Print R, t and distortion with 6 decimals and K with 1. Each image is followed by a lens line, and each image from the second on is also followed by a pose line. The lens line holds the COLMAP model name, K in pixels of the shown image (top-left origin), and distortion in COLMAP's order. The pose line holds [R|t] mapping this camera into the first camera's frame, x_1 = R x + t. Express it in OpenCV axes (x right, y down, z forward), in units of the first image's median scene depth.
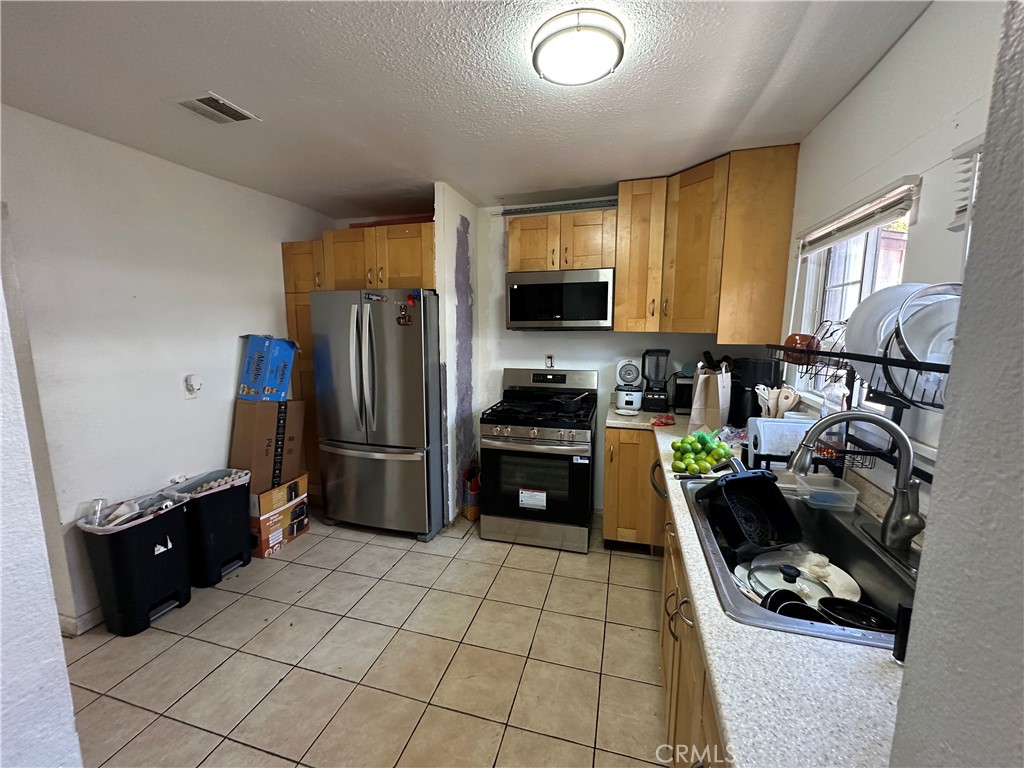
lens RADIAL K [[410.3, 0, 512.0], [0, 410.3, 384.0], [0, 0, 1]] dist [-0.000156, 0.000064]
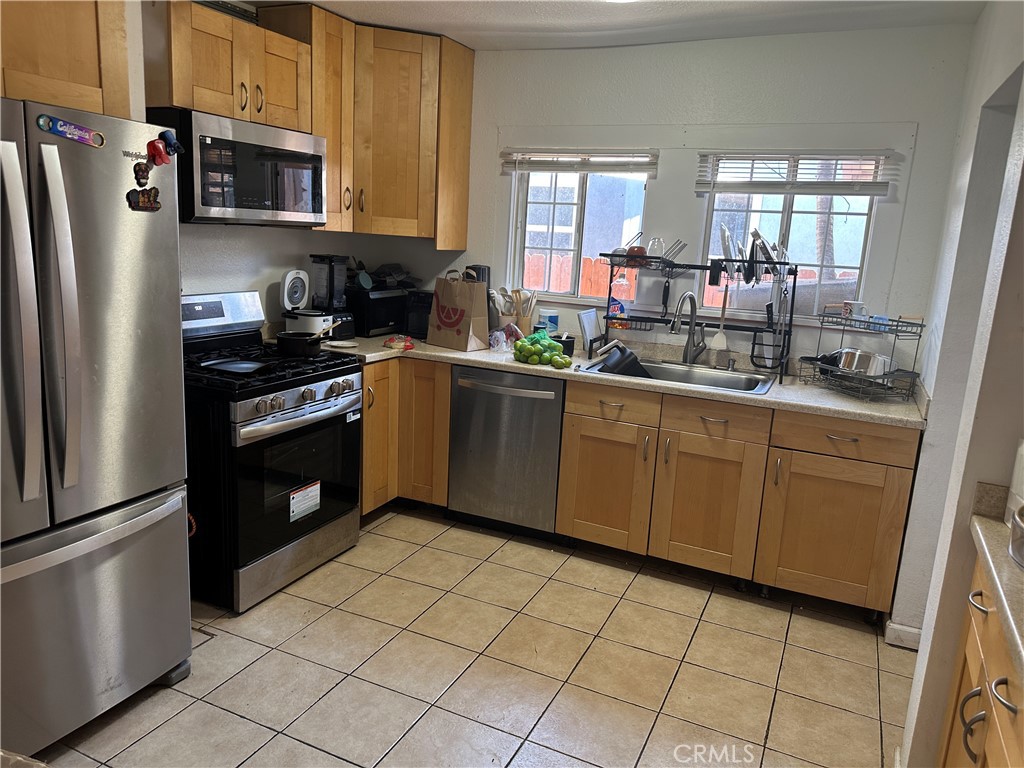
lens RADIAL K [[726.8, 0, 512.0], [0, 726.8, 384.0], [0, 0, 1]] dist [0.042315, -0.002313]
pose [[0.152053, -0.195319, 0.968881, -0.997123], [0.081754, 0.979406, 0.184610, -0.079465], [-0.984985, 0.051140, 0.164889, 0.518975]]
